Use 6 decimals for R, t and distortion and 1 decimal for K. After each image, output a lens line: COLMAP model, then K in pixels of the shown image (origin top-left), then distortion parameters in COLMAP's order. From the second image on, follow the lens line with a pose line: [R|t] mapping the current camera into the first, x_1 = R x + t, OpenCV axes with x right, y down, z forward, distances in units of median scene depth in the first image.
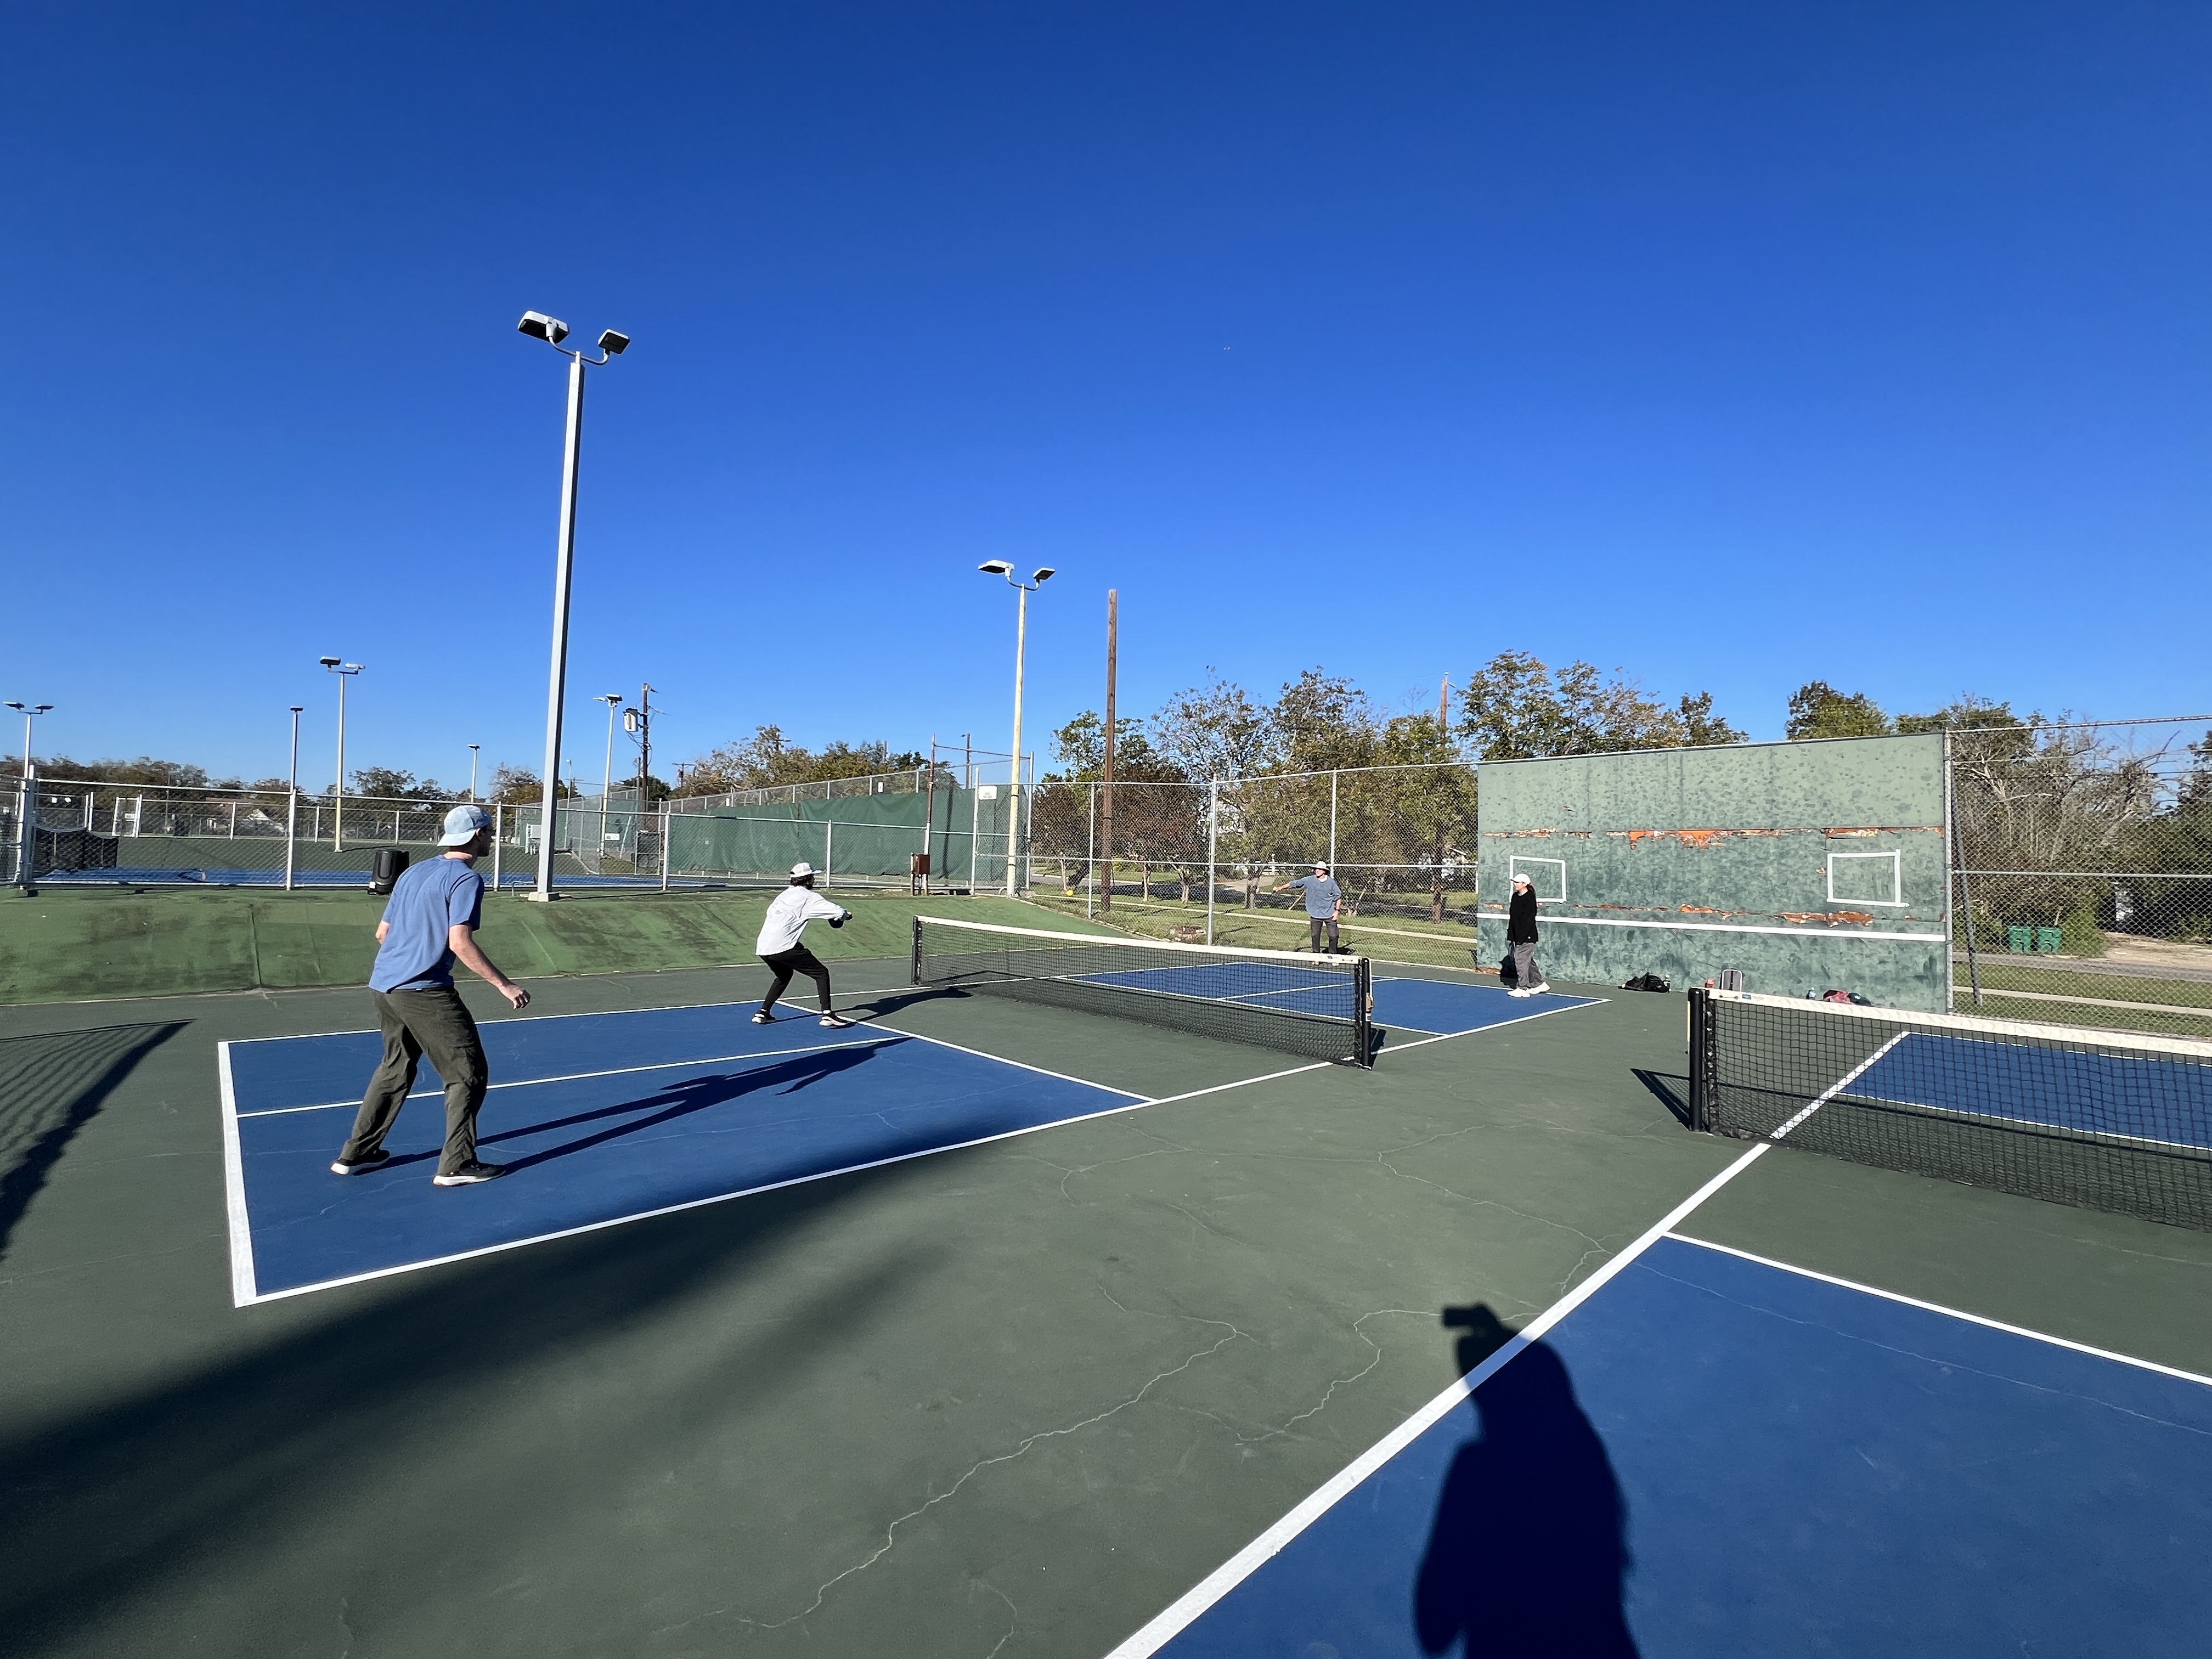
lens RADIAL K [[940.5, 0, 1102.4], [0, 940.5, 834.2], [0, 0, 1]] dist [-0.002553, -0.000289]
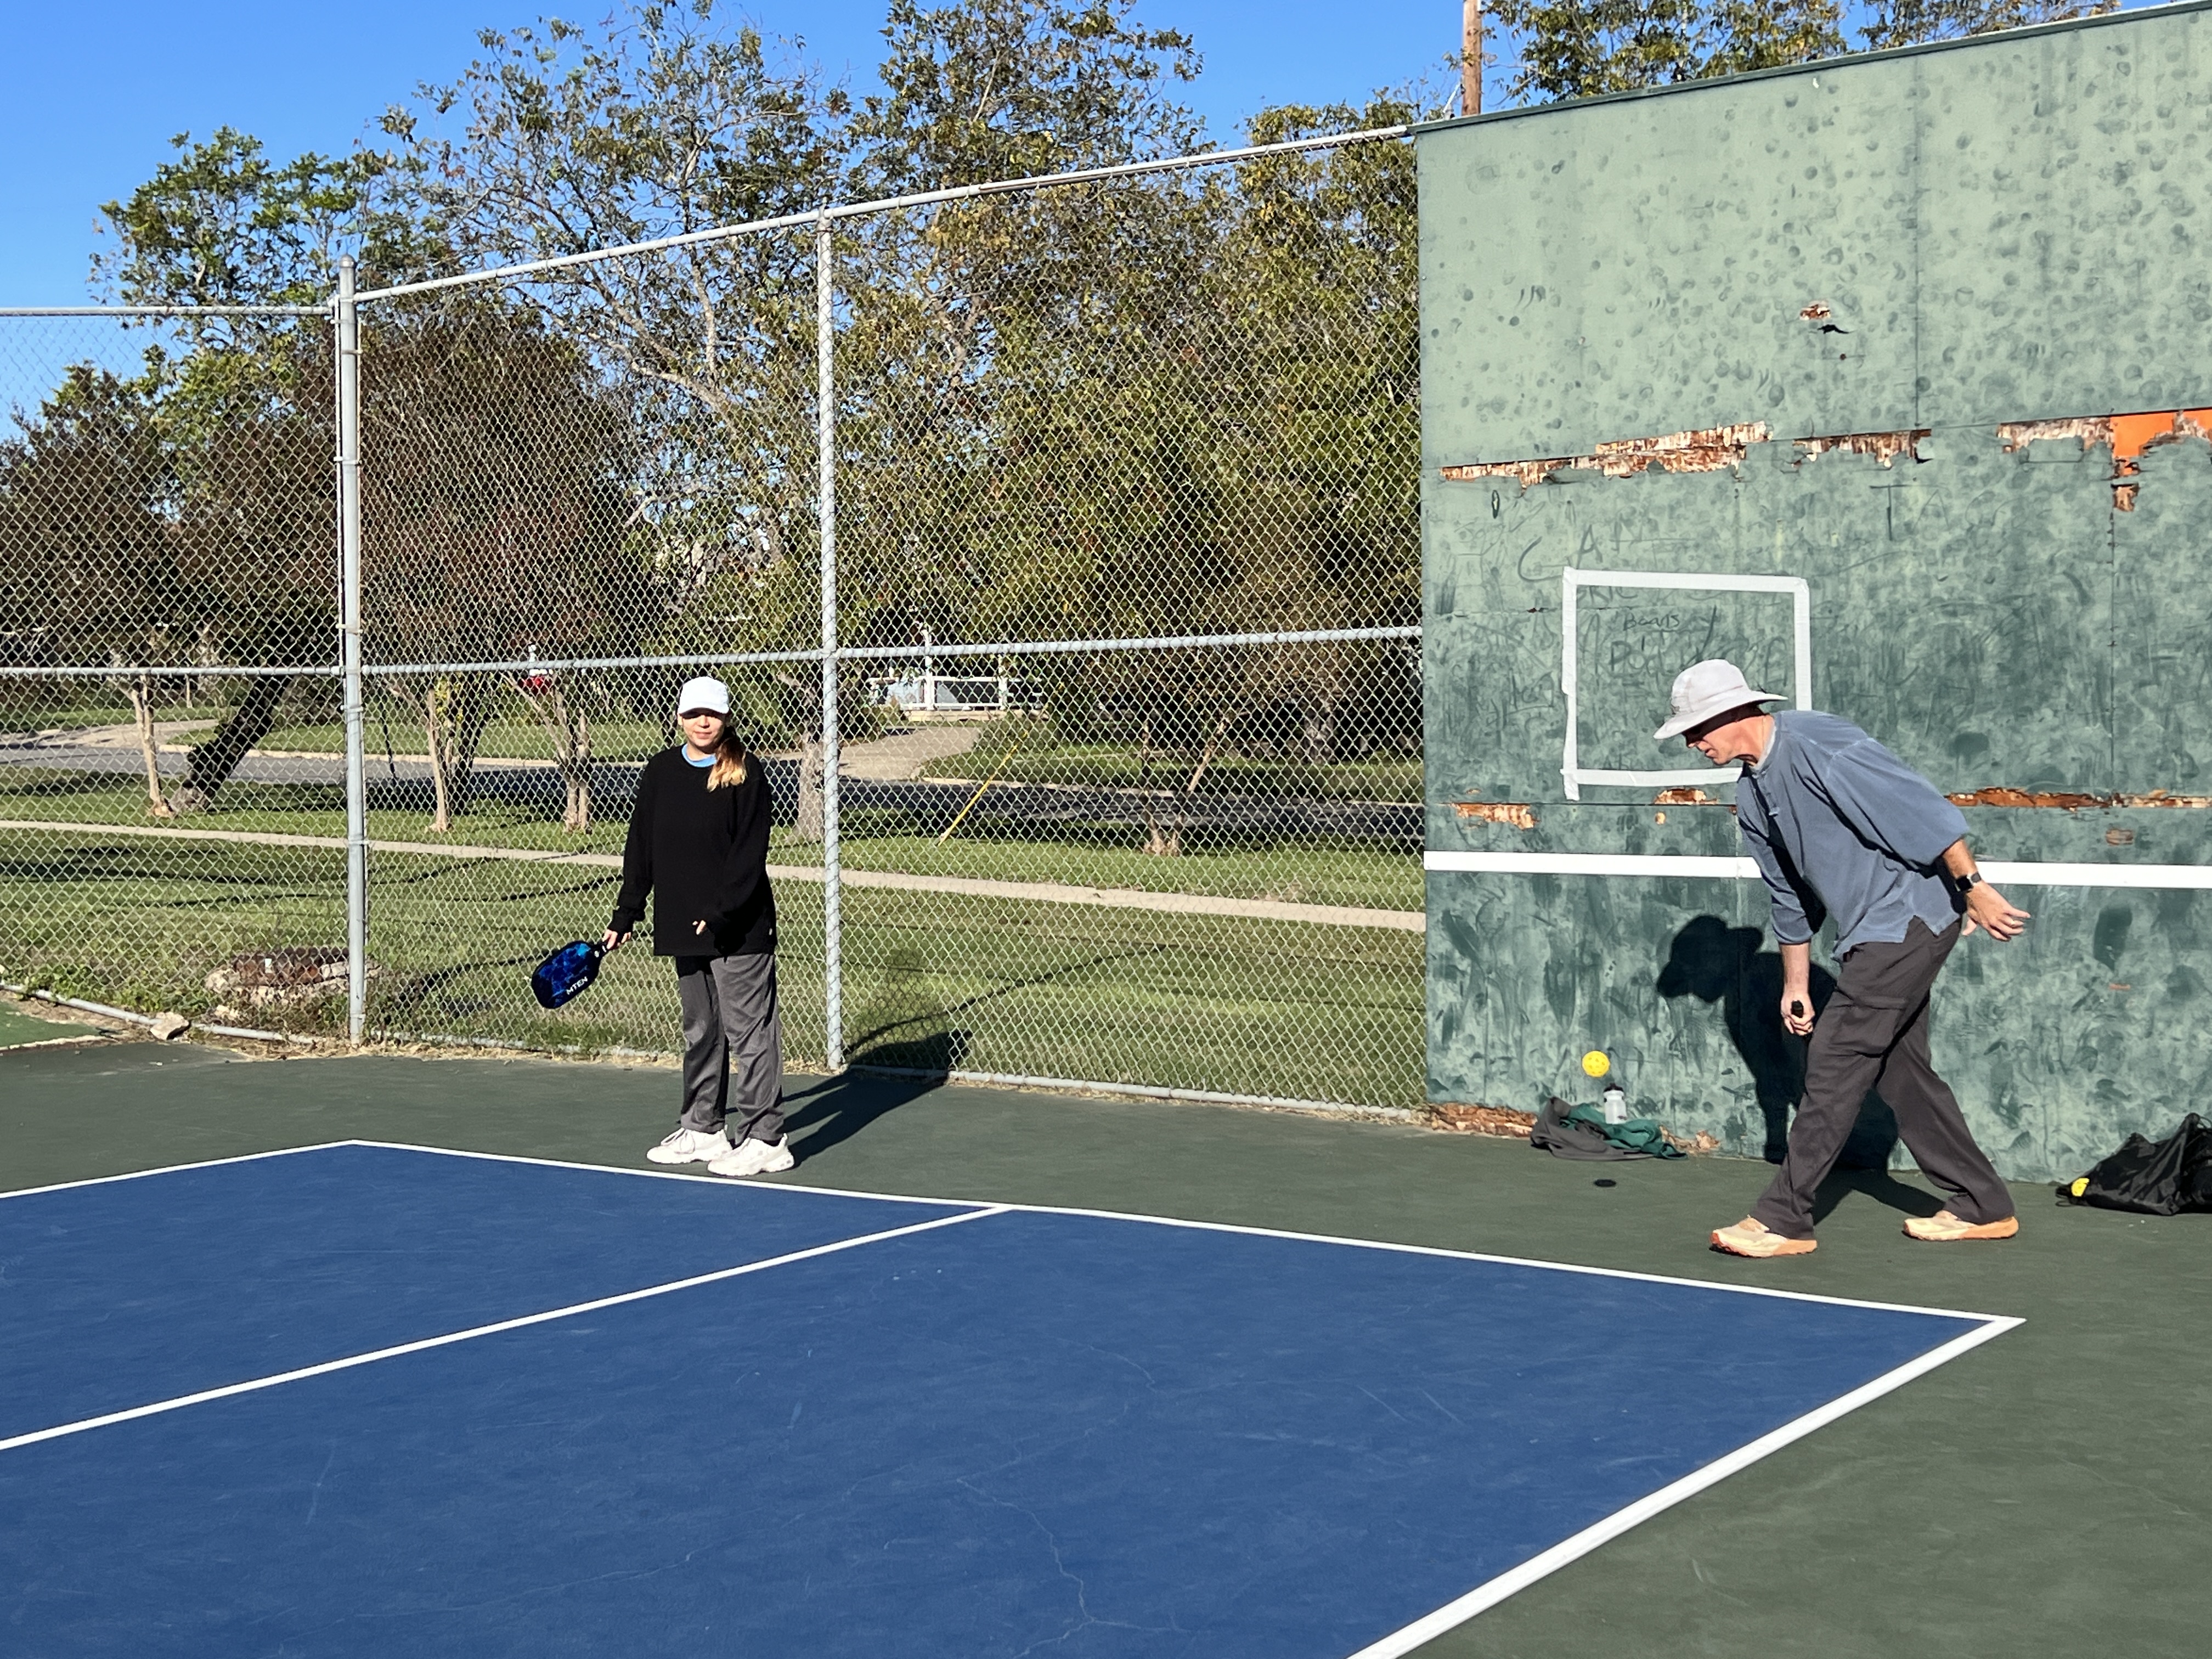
lens RADIAL K [[2822.1, 0, 1063.2], [0, 2822.1, 845.2], [0, 0, 1]] dist [0.169748, -0.443108]
pose [[0.985118, -0.045045, 0.165872, 0.234537], [0.031013, 0.995792, 0.086232, 0.027964], [-0.169059, -0.079804, 0.982370, 0.427126]]
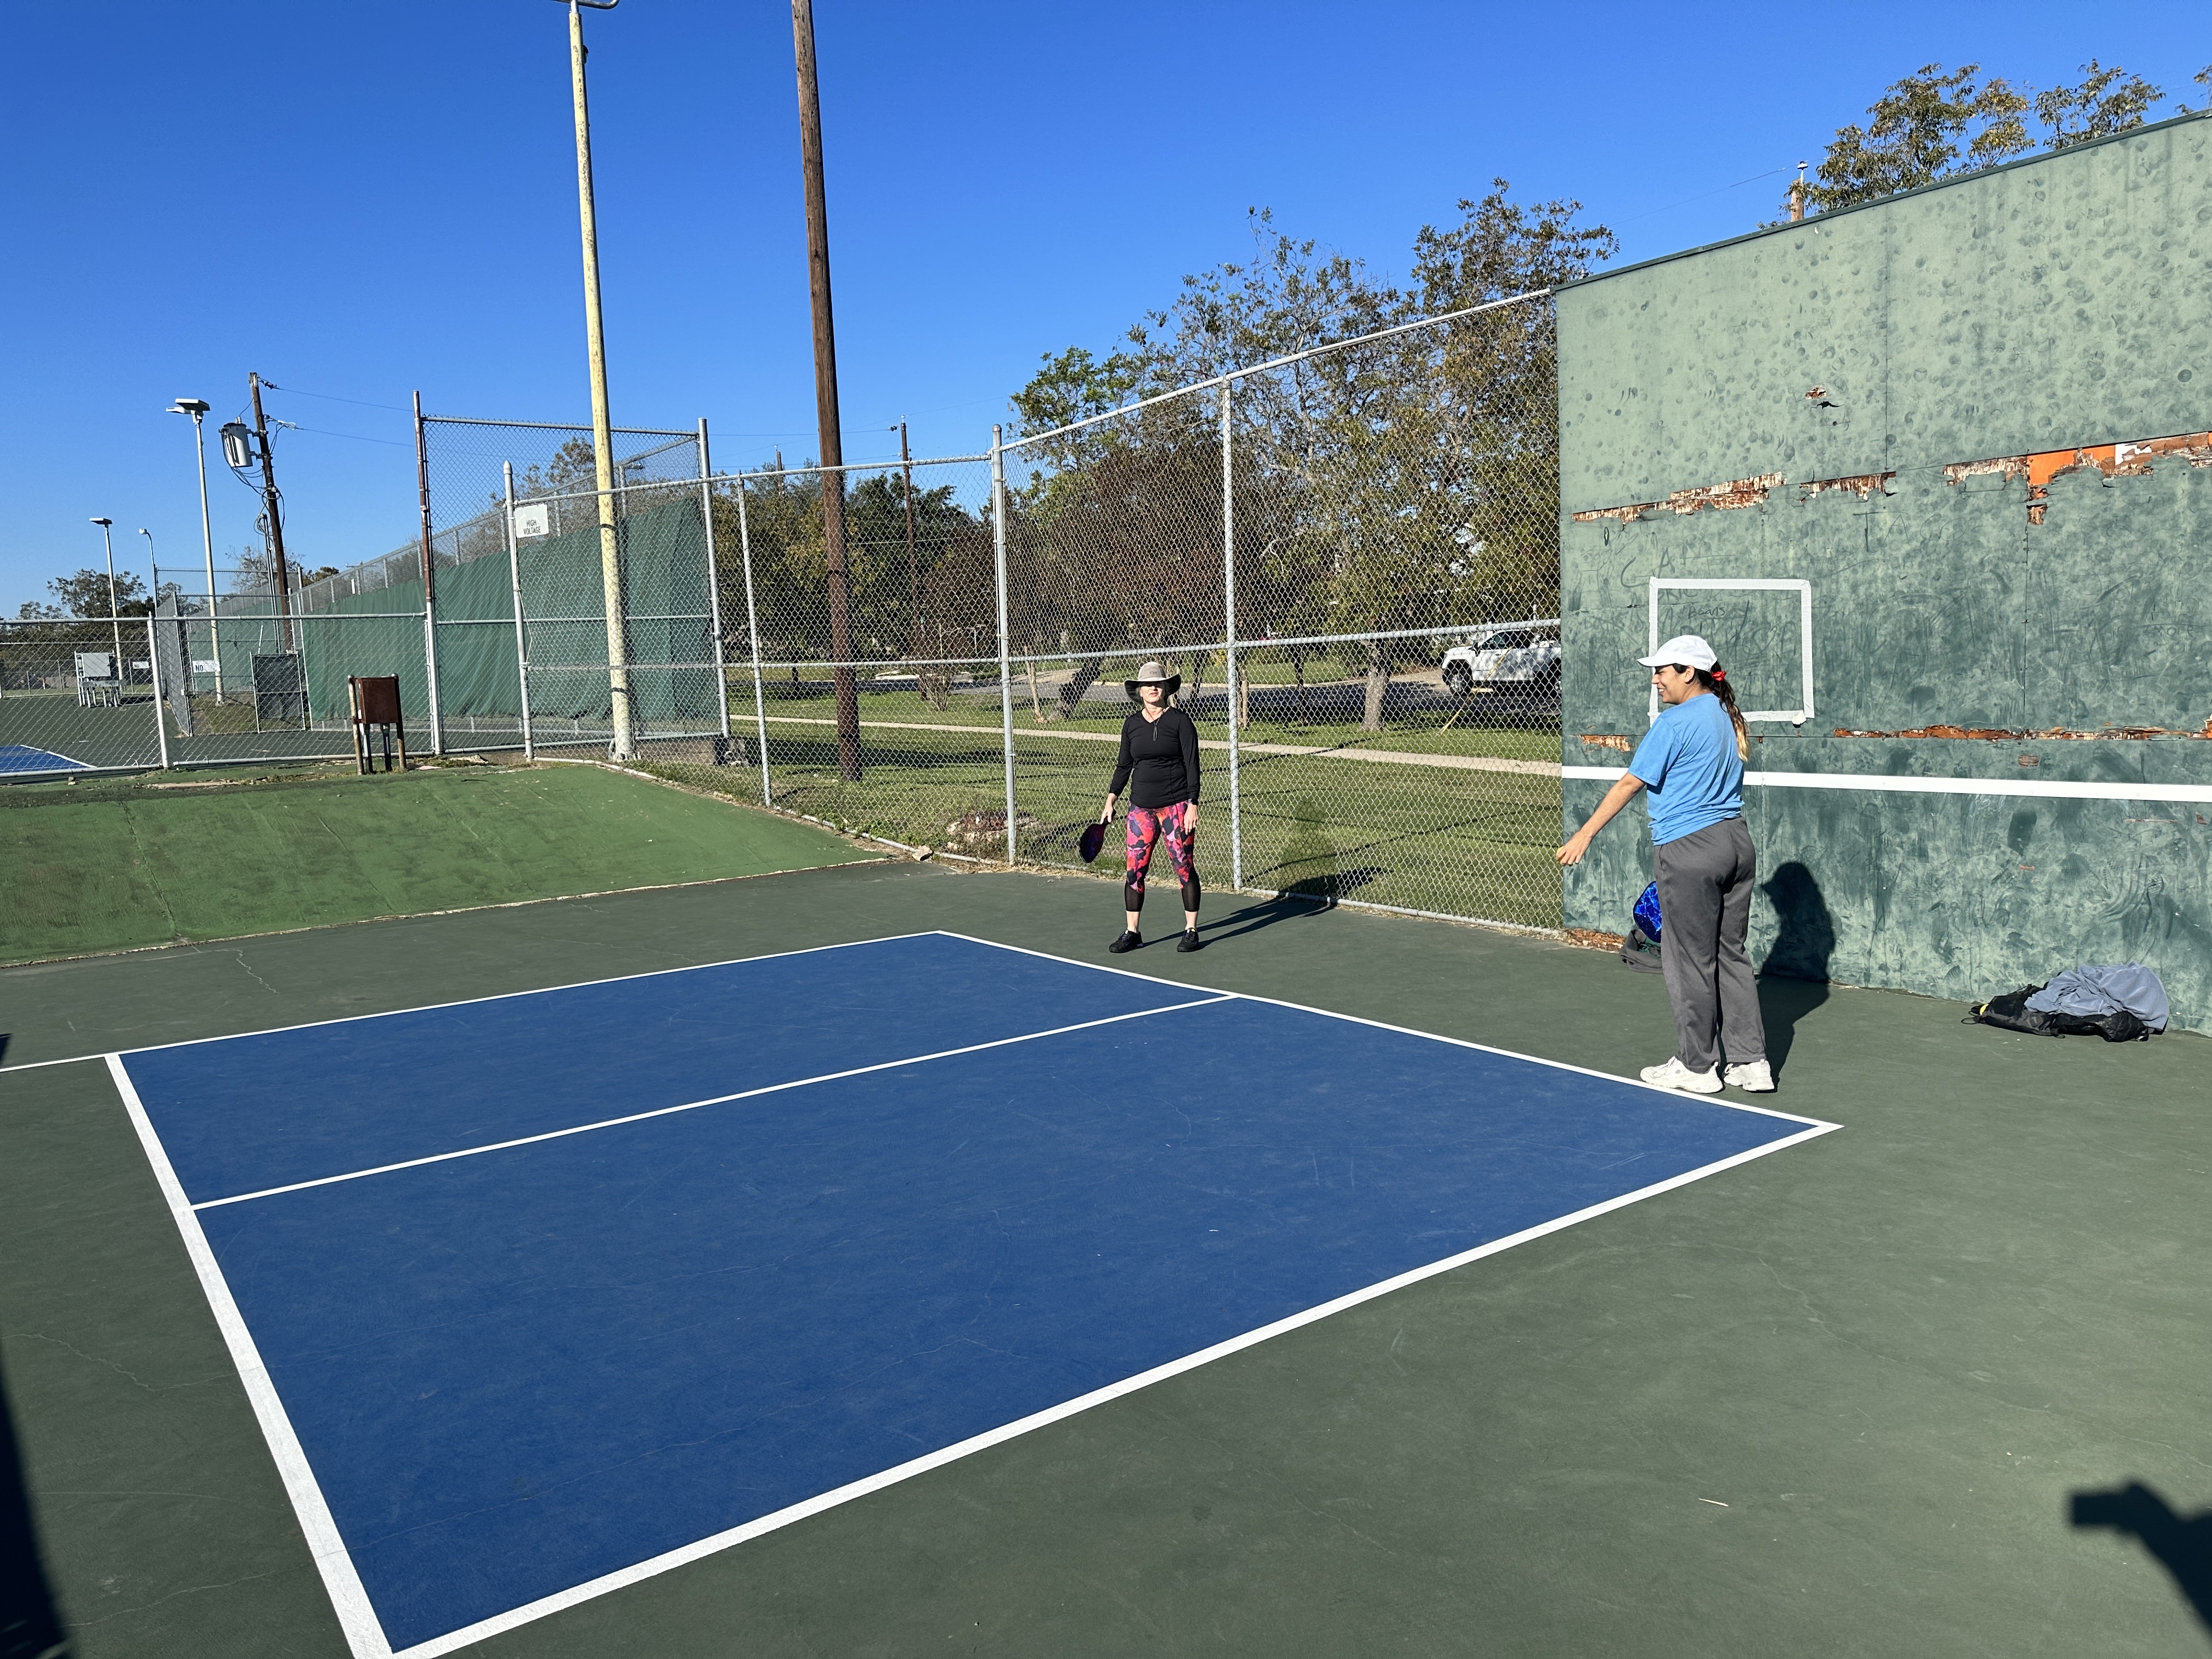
lens RADIAL K [[1556.0, 0, 1110.2], [0, 1556.0, 836.3], [0, 0, 1]] dist [0.035851, -0.041152]
pose [[0.987360, -0.050902, -0.150096, 0.355866], [0.072709, 0.986963, 0.143588, 0.021356], [0.140831, -0.152686, 0.978189, 0.490703]]
